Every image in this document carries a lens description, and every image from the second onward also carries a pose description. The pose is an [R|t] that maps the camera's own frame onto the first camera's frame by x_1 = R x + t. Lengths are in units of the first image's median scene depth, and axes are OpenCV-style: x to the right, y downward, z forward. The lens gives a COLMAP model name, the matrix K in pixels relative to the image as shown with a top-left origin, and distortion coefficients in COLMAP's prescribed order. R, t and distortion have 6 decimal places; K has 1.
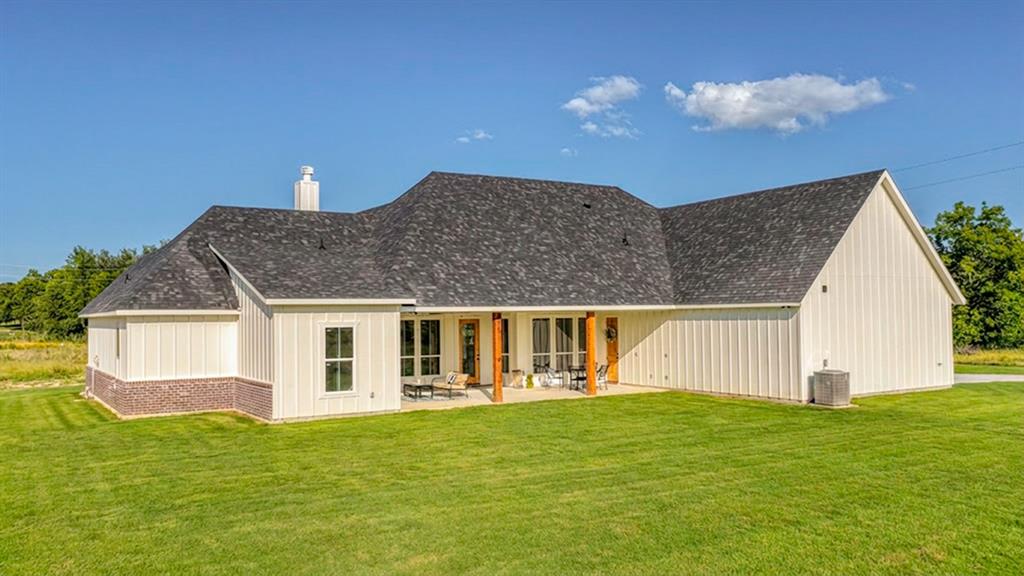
lens RADIAL K [[841.5, 0, 512.0], [0, 841.5, 288.0], [0, 0, 1]] dist [0.000971, 0.000994]
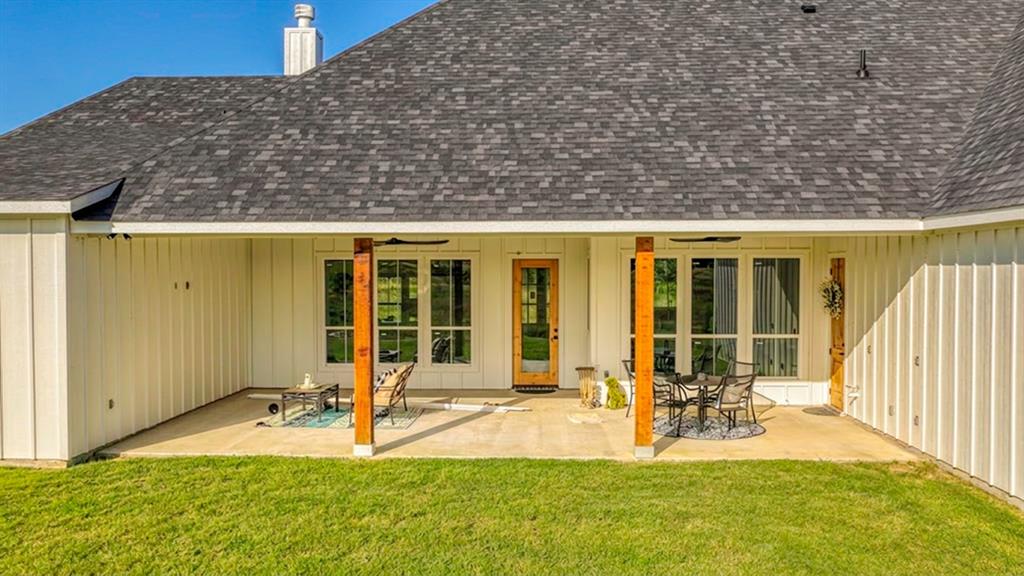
lens RADIAL K [[841.5, 0, 512.0], [0, 841.5, 288.0], [0, 0, 1]] dist [0.000971, 0.000994]
pose [[0.834978, 0.025530, -0.549691, 0.242431], [0.009211, 0.998135, 0.060350, 0.026376], [0.550207, -0.055454, 0.833185, 0.624921]]
